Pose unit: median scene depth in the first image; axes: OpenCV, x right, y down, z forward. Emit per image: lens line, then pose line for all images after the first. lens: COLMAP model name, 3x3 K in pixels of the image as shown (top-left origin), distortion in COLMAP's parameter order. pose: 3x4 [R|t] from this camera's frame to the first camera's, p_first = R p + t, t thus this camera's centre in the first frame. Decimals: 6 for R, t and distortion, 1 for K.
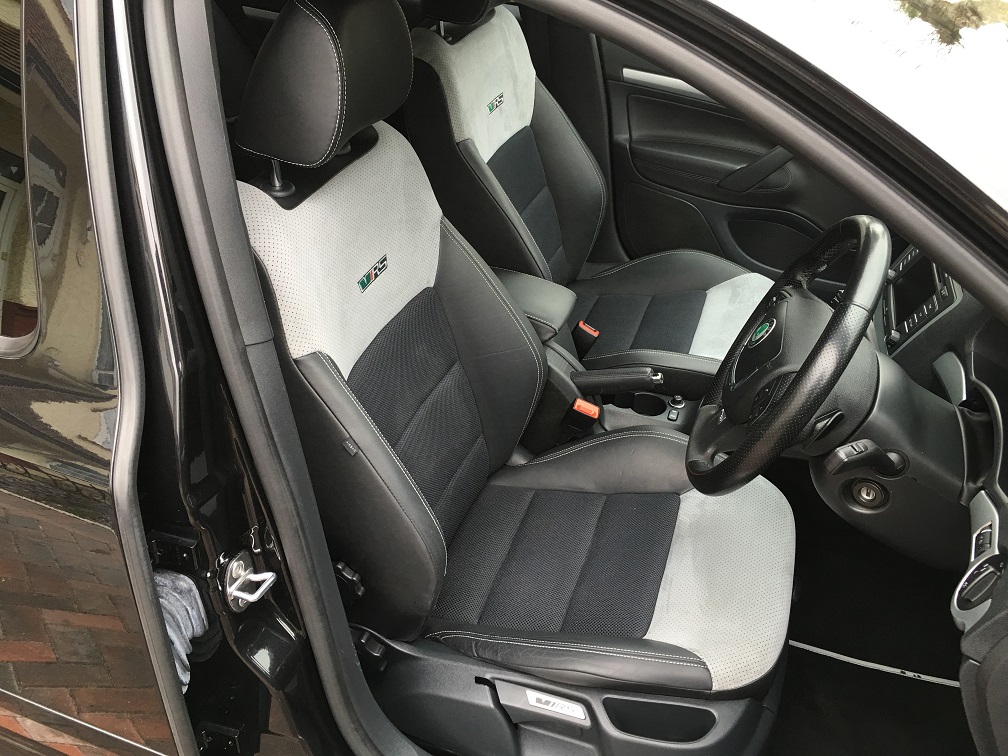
lens RADIAL K [[867.2, 0, 504.0], [0, 867.2, 378.0], [0, 0, 1]] dist [0.117543, -0.171840]
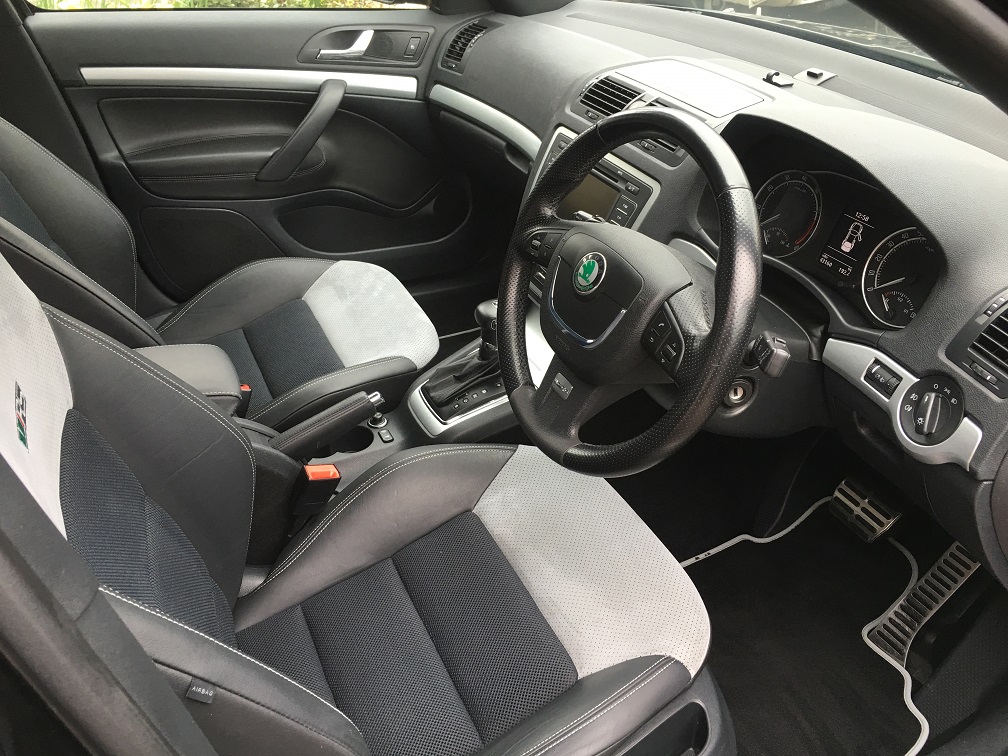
lens RADIAL K [[867.2, 0, 504.0], [0, 867.2, 378.0], [0, 0, 1]] dist [0.117543, -0.171840]
pose [[0.707697, -0.400517, 0.582023, -0.190859], [0.411578, 0.903287, 0.121145, -0.062490], [-0.574255, 0.153814, 0.804097, 0.256881]]
